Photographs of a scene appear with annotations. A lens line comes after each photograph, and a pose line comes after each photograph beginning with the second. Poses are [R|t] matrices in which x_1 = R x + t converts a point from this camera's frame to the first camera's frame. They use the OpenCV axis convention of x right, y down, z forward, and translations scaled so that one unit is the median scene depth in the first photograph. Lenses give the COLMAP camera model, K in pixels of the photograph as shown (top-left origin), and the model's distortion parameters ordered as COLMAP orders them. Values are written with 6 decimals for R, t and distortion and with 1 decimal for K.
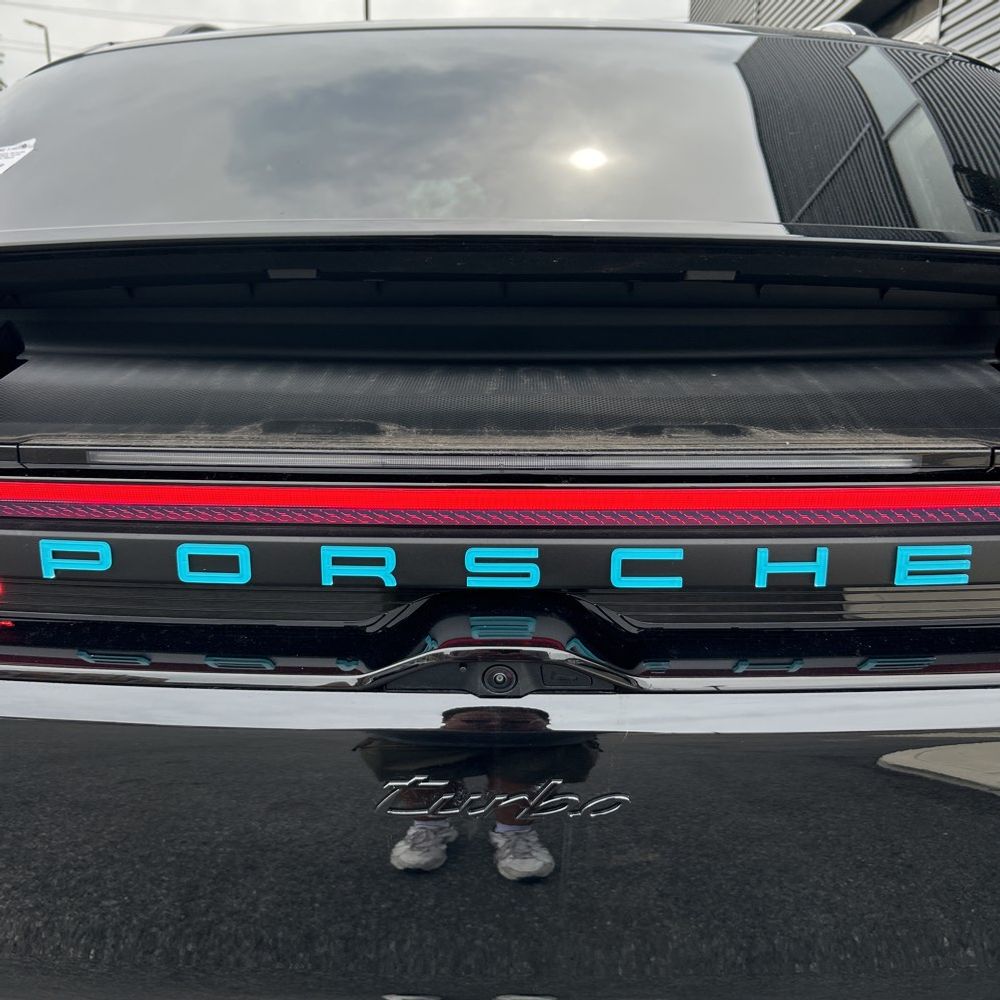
lens RADIAL K [[1024.5, 0, 500.0], [0, 1024.5, 500.0], [0, 0, 1]] dist [0.024039, -0.000658]
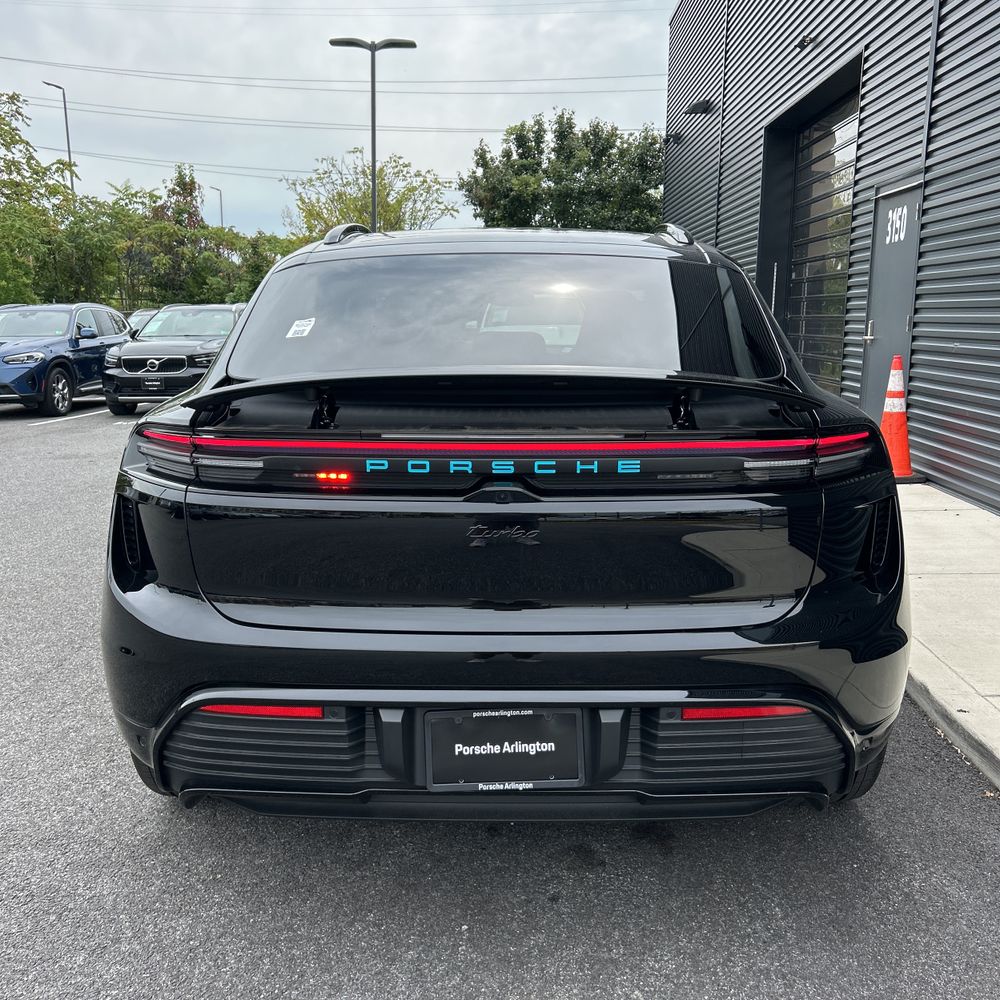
lens RADIAL K [[1024.5, 0, 500.0], [0, 1024.5, 500.0], [0, 0, 1]] dist [0.024039, -0.000658]
pose [[0.999993, -0.003258, 0.001989, -0.014587], [0.003335, 0.999199, -0.039885, 0.309745], [-0.001857, 0.039891, 0.999202, -2.402562]]
